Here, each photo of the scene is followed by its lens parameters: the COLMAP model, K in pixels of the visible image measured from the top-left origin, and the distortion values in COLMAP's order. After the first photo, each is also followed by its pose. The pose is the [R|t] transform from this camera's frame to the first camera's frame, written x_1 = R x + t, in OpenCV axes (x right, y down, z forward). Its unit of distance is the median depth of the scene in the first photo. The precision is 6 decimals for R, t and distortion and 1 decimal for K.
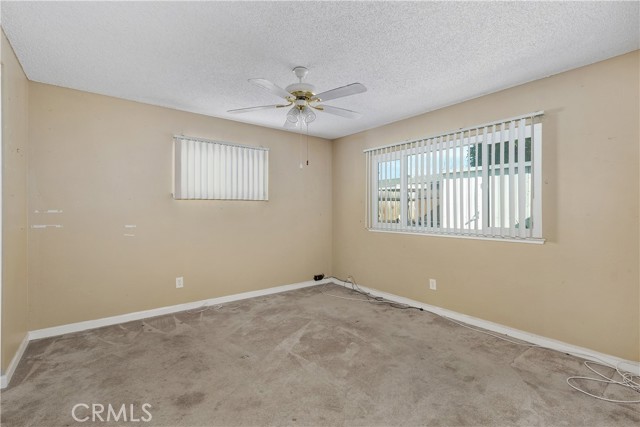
lens RADIAL K [[292.5, 0, 319.3], [0, 292.5, 213.4], [0, 0, 1]] dist [0.004684, -0.002176]
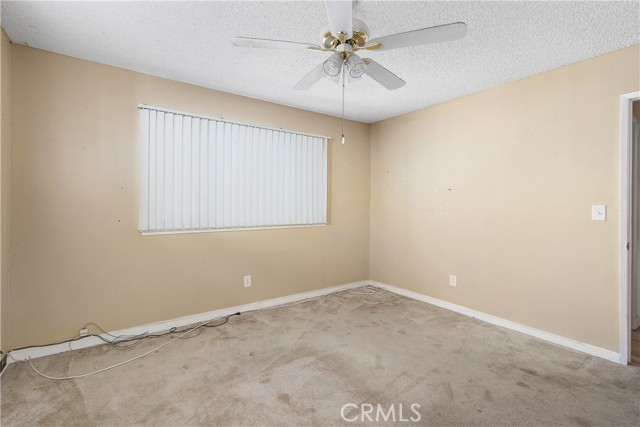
lens RADIAL K [[292.5, 0, 318.6], [0, 292.5, 208.8], [0, 0, 1]] dist [0.004684, -0.002176]
pose [[0.015337, -0.014976, 0.999770, -0.562331], [-0.008165, 0.999853, 0.015102, -0.007236], [-0.999849, -0.008395, 0.015213, 0.780243]]
